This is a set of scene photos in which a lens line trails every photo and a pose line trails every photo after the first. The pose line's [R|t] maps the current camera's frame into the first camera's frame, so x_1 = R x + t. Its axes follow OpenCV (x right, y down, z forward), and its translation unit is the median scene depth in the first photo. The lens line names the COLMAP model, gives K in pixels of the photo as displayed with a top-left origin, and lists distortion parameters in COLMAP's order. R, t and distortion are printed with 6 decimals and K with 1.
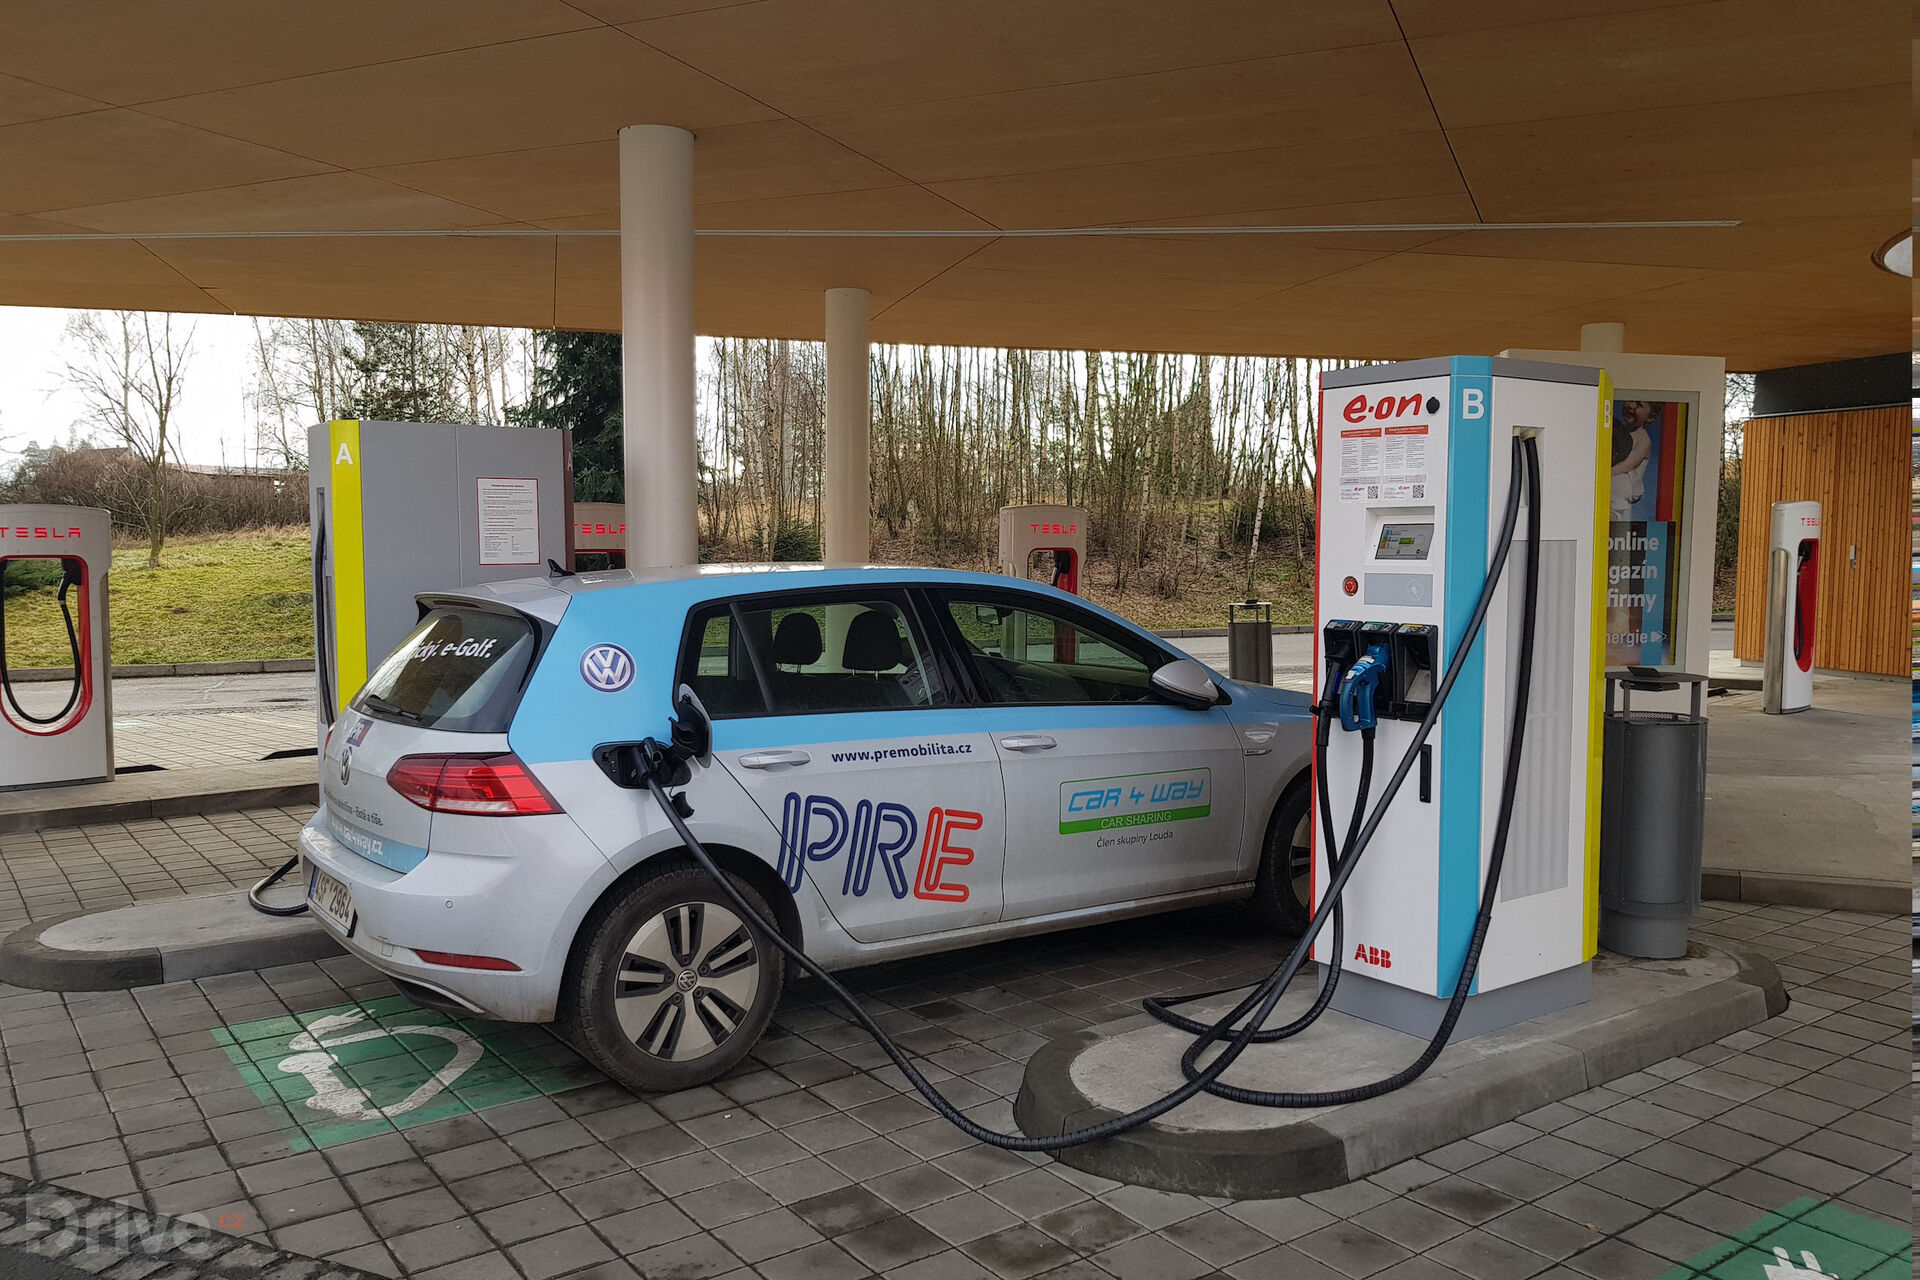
lens RADIAL K [[1528.1, 0, 960.0], [0, 1528.1, 640.0], [0, 0, 1]] dist [0.094588, -0.172937]
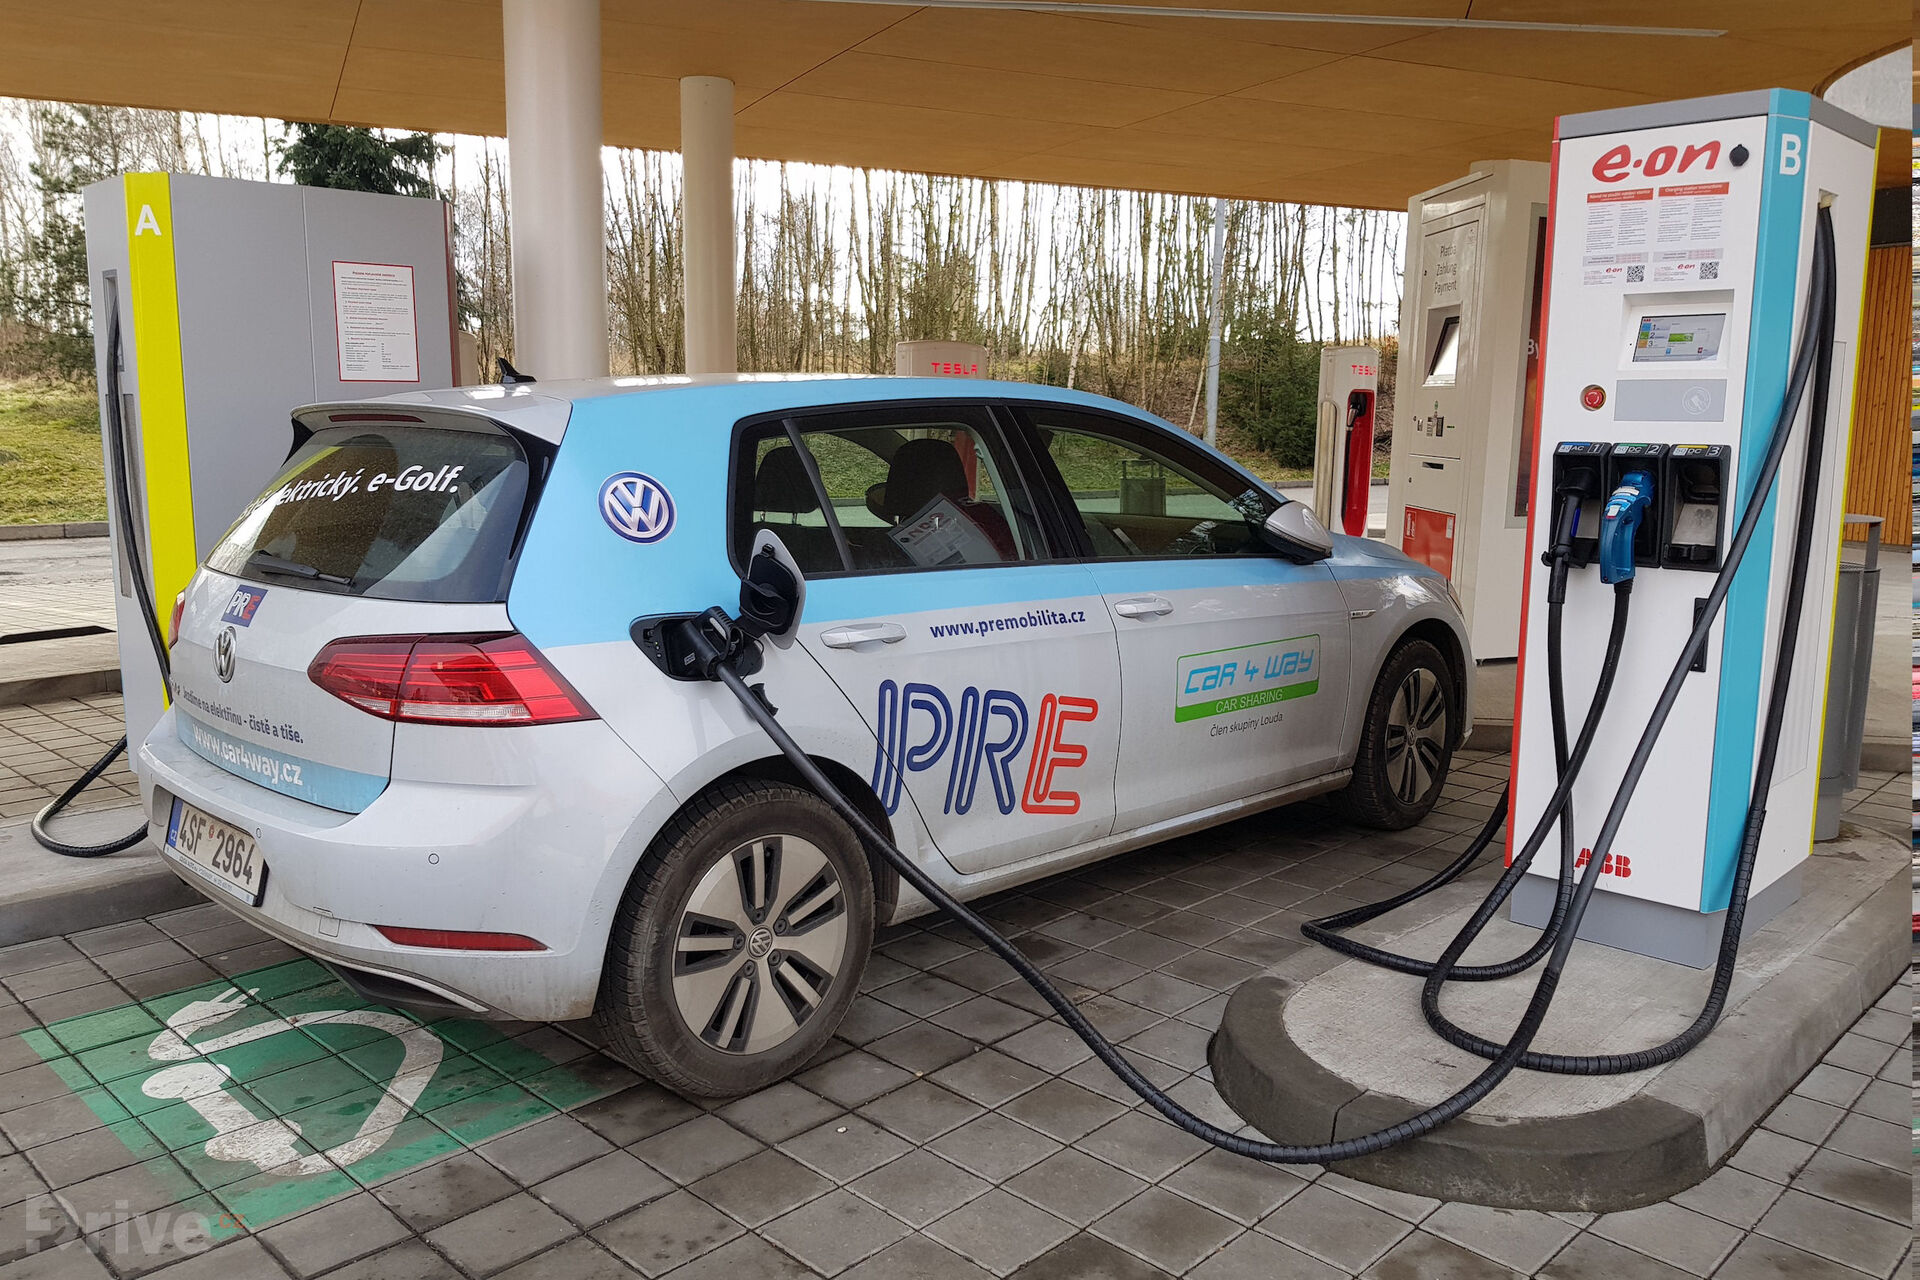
lens RADIAL K [[1499.9, 0, 960.0], [0, 1499.9, 640.0], [0, 0, 1]] dist [0.076132, -0.125374]
pose [[0.984451, -0.020105, 0.174503, -0.204946], [0.005075, 0.996269, 0.086154, 0.019925], [-0.175584, -0.083929, 0.980880, 0.303340]]
